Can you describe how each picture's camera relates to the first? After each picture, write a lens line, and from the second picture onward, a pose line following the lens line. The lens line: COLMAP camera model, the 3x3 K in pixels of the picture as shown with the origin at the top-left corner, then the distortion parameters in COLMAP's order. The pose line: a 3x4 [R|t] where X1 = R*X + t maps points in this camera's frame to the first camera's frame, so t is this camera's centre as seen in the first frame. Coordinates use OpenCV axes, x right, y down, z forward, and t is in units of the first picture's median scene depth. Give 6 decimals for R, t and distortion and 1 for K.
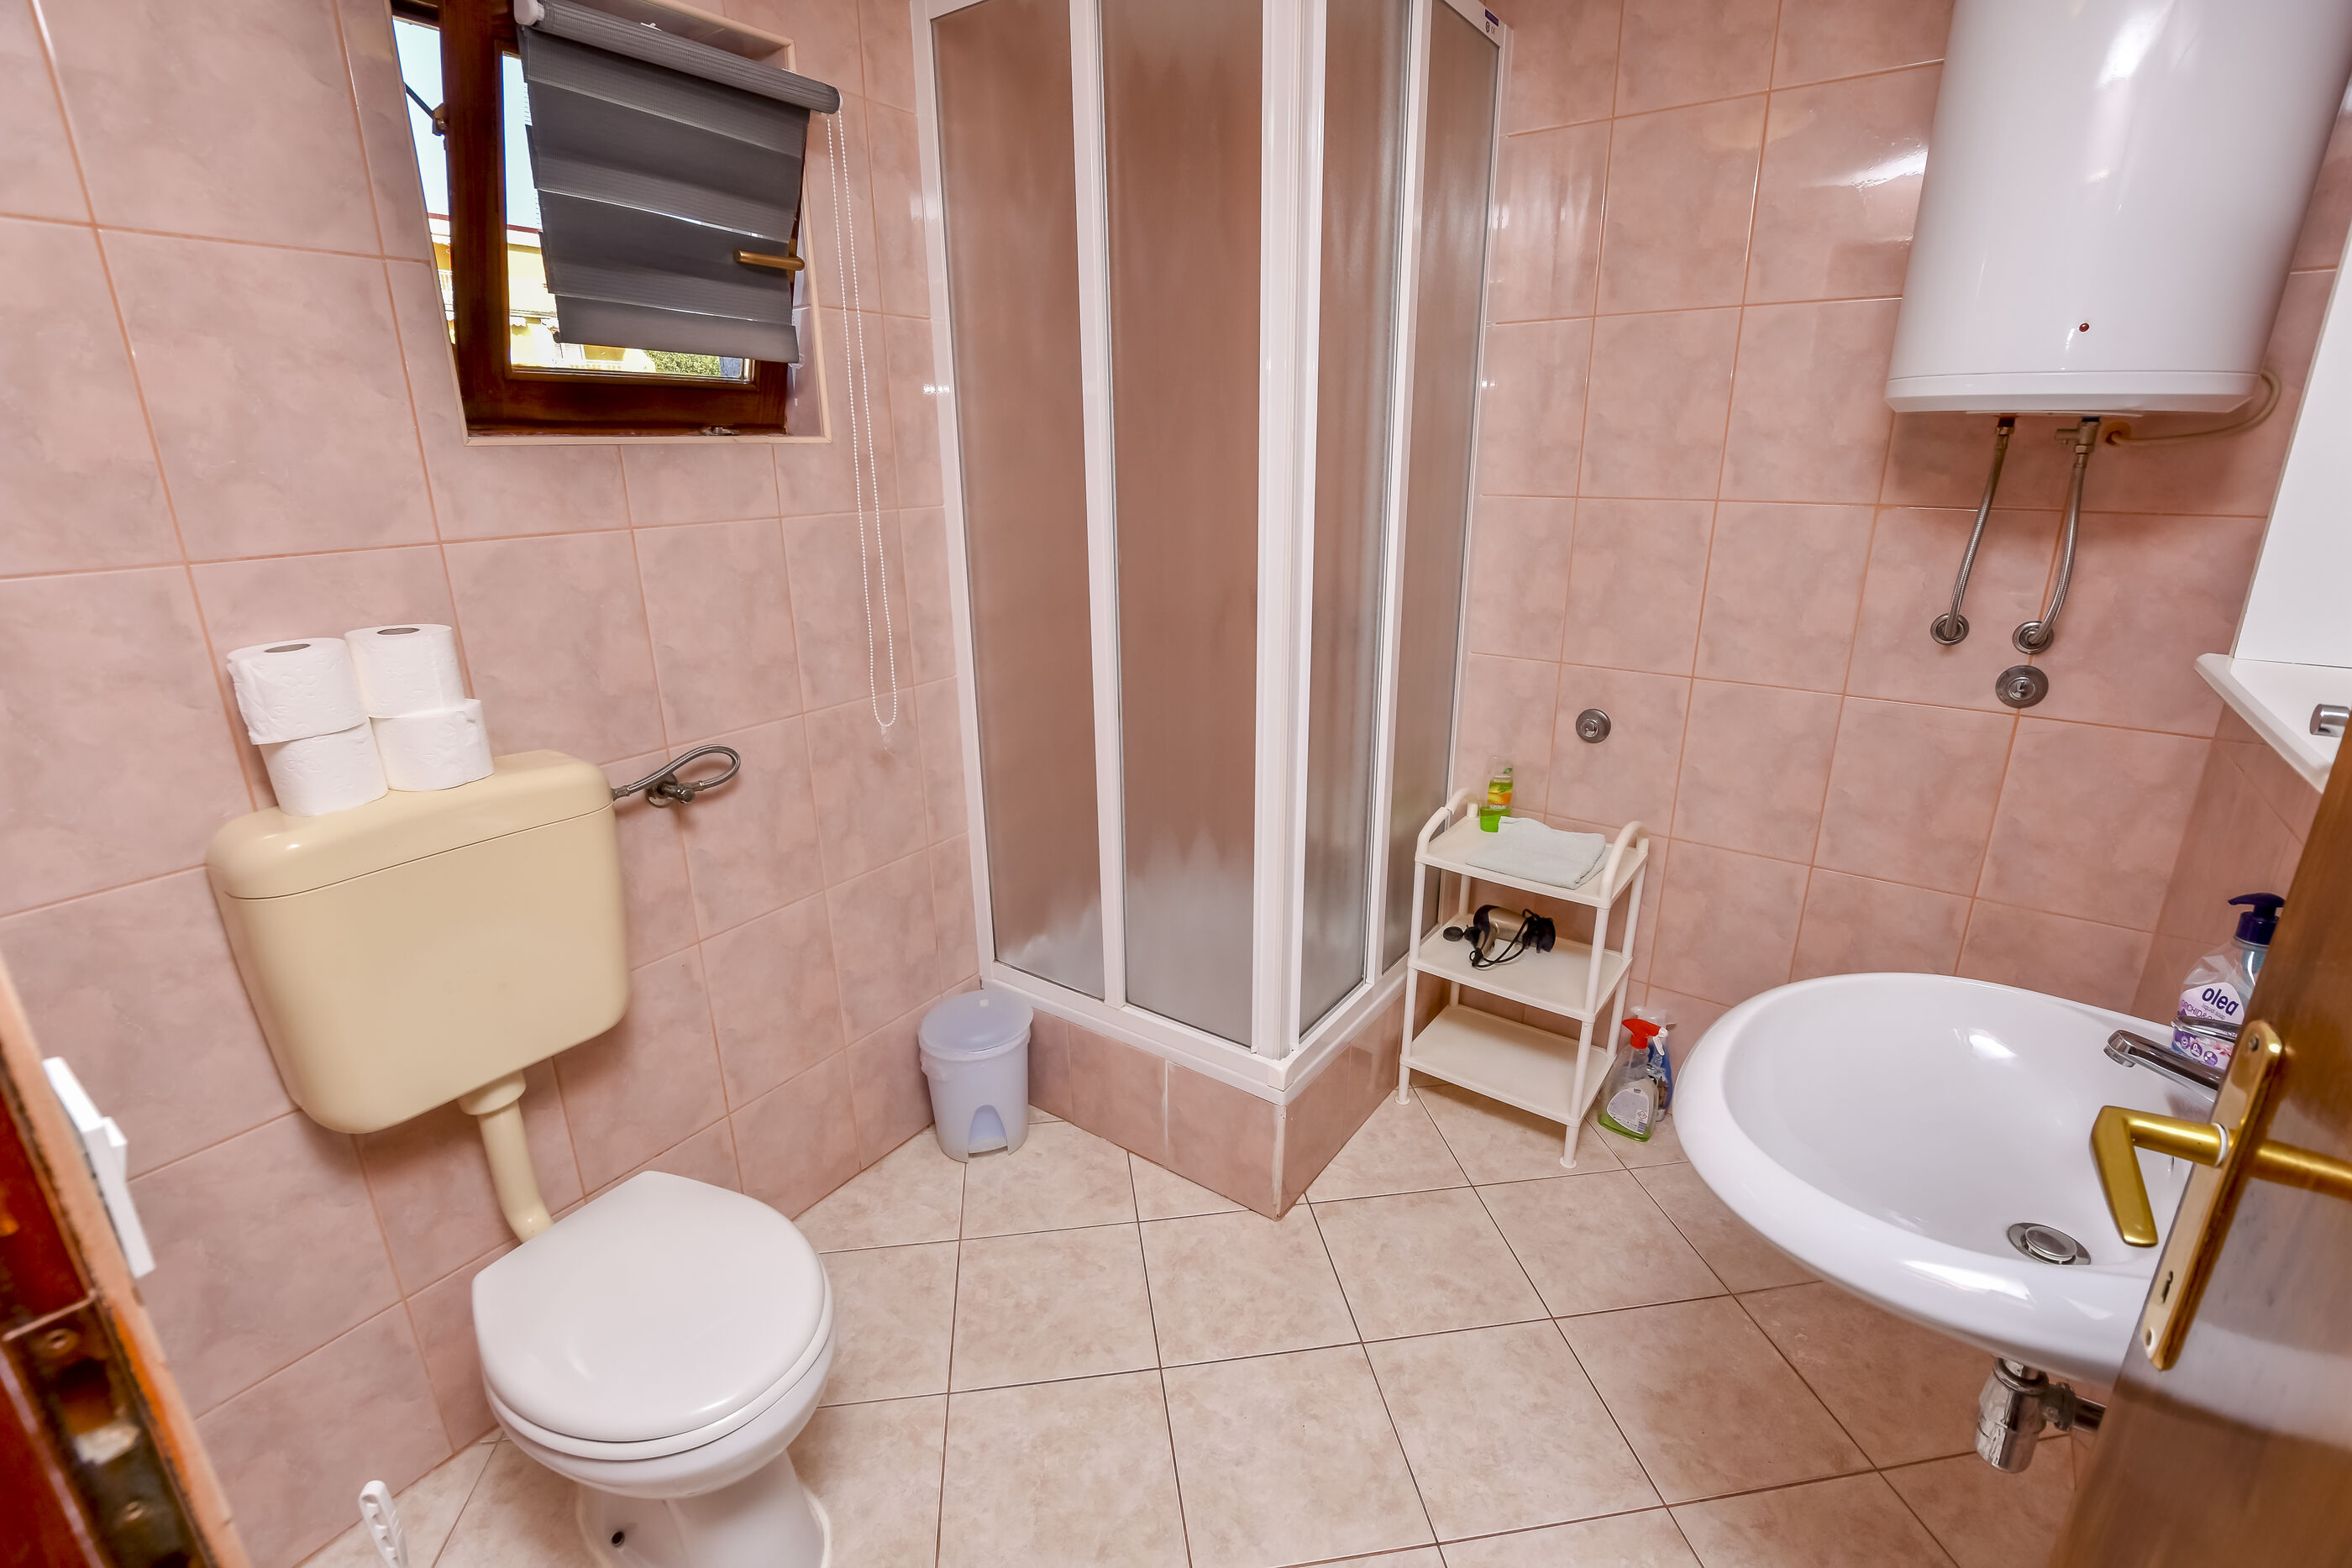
lens RADIAL K [[1071.0, 0, 1196.1], [0, 1071.0, 758.7], [0, 0, 1]] dist [-0.032868, 0.002739]
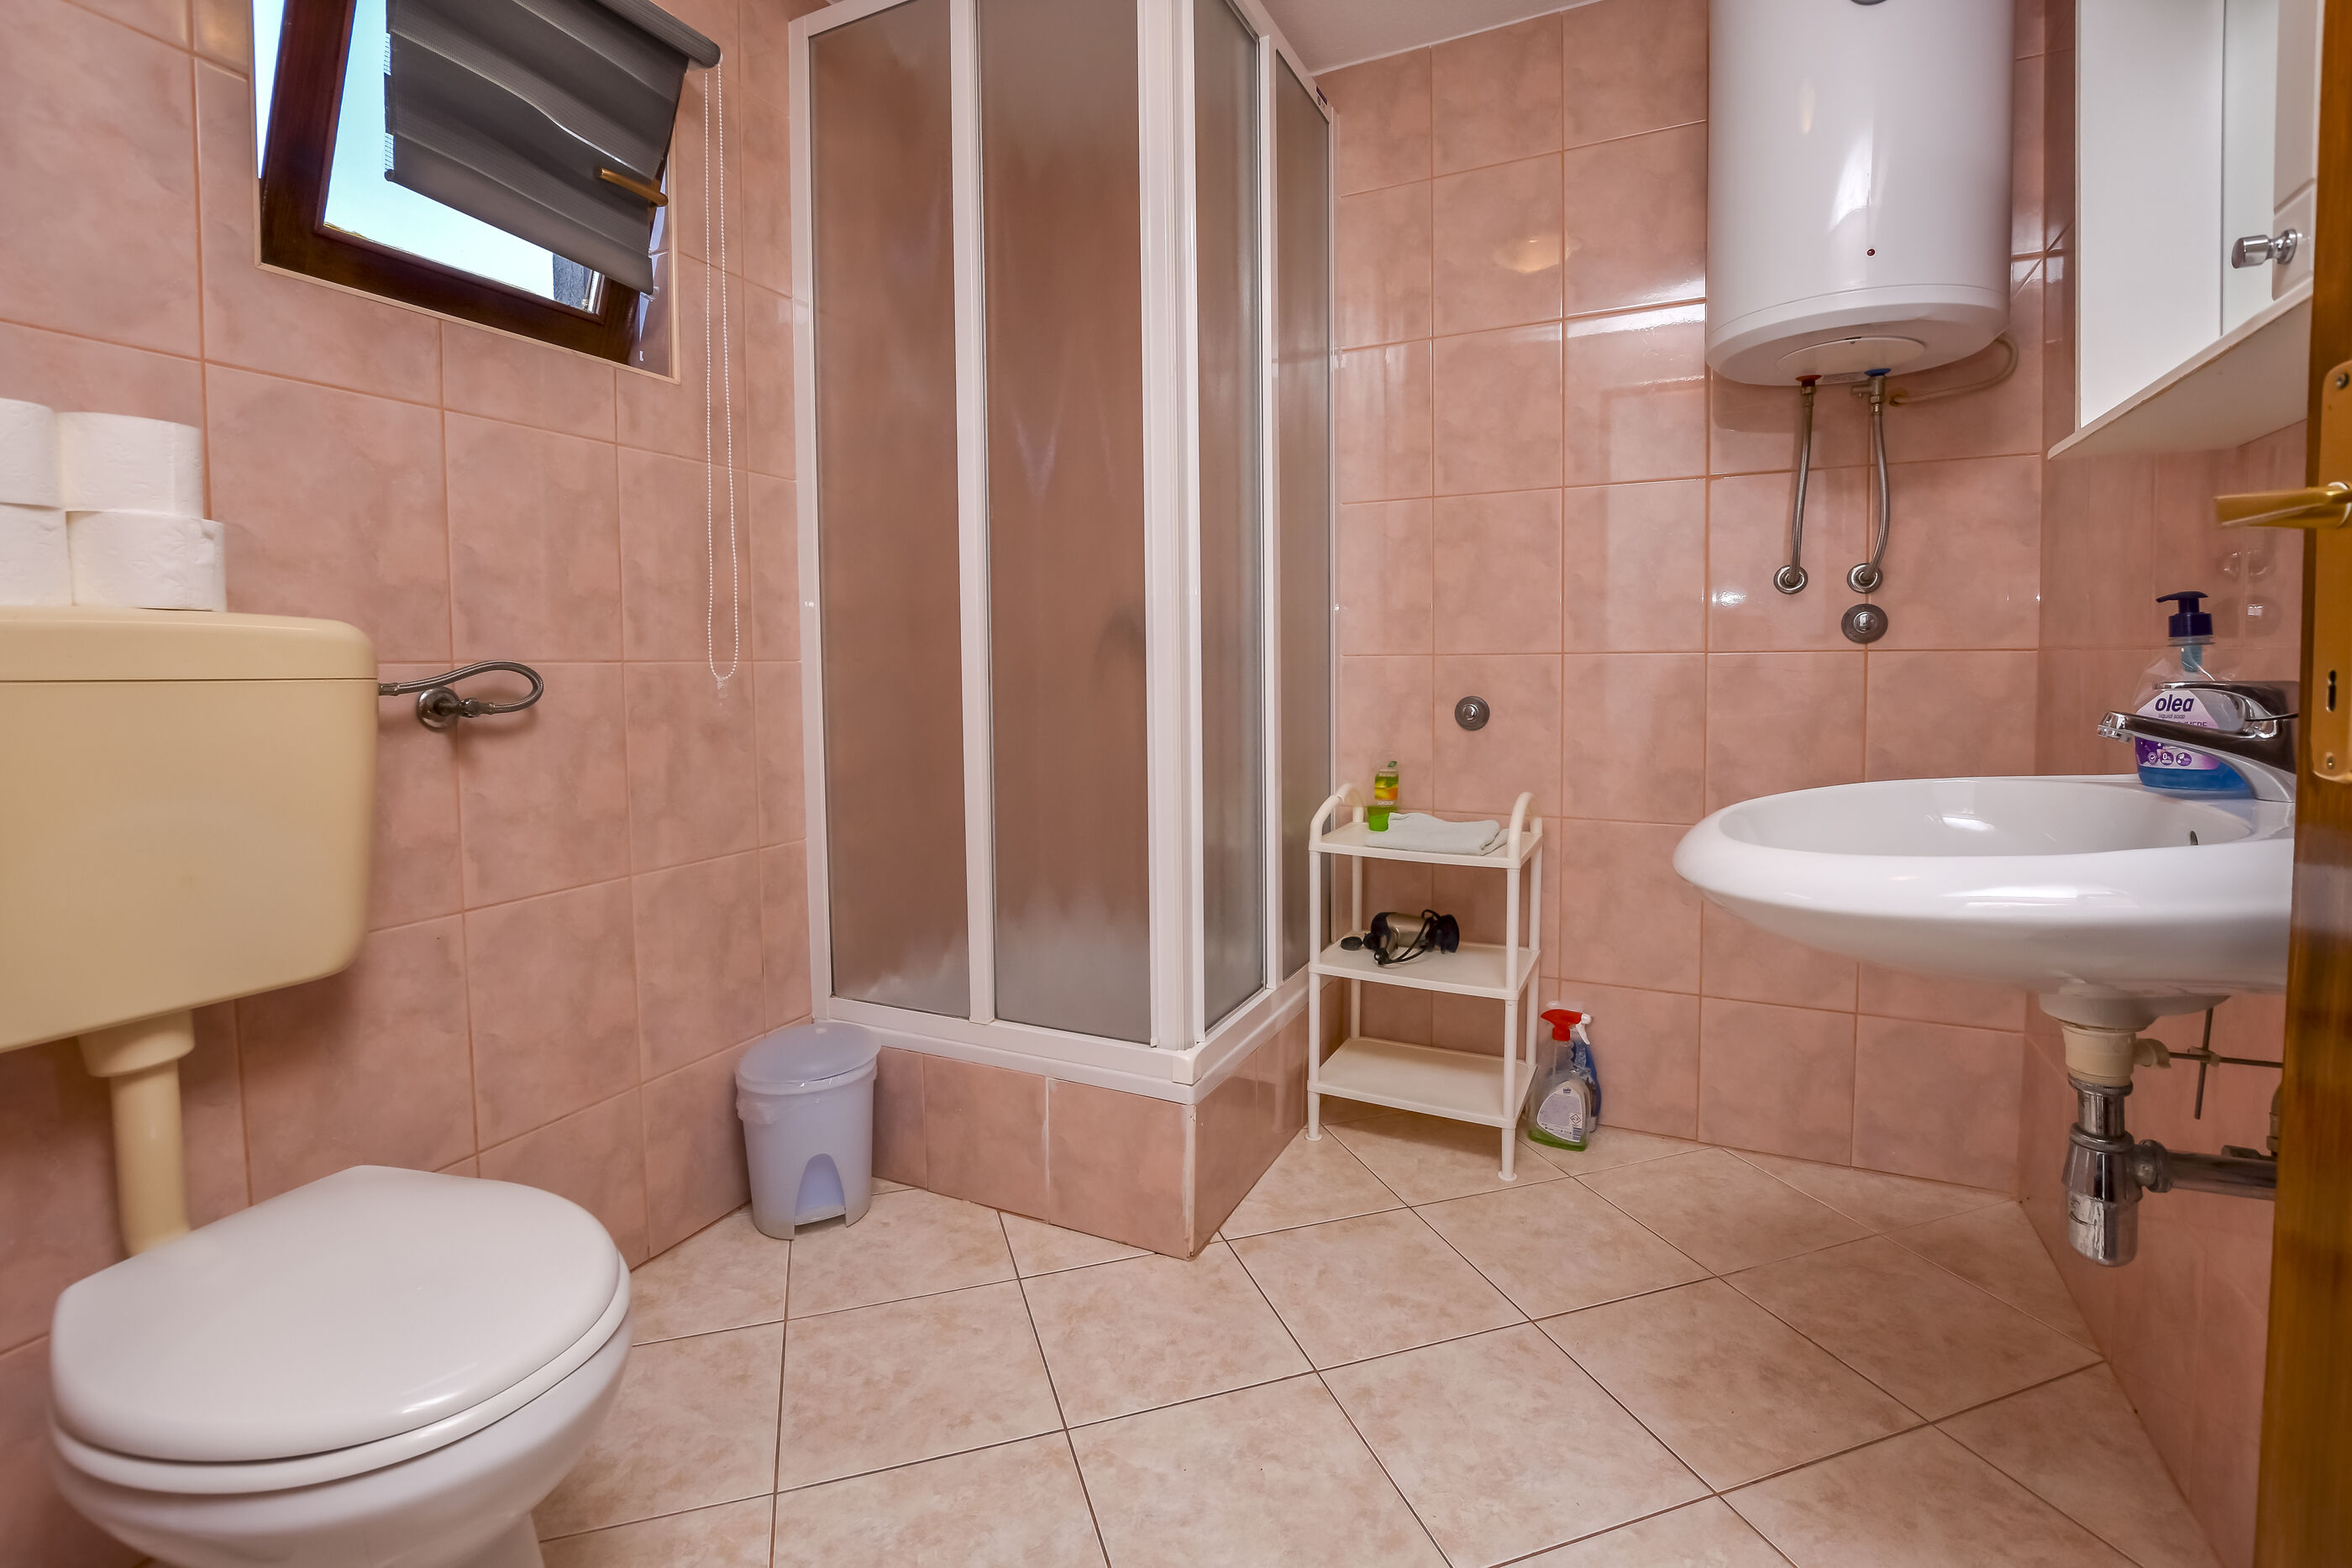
lens RADIAL K [[1071.0, 0, 1175.9], [0, 1071.0, 789.9], [0, 0, 1]] dist [-0.032868, 0.002739]
pose [[0.984510, -0.006574, 0.175207, -0.083044], [0.051156, 0.966587, -0.251184, 0.315044], [-0.167701, 0.256256, 0.951950, 0.140140]]
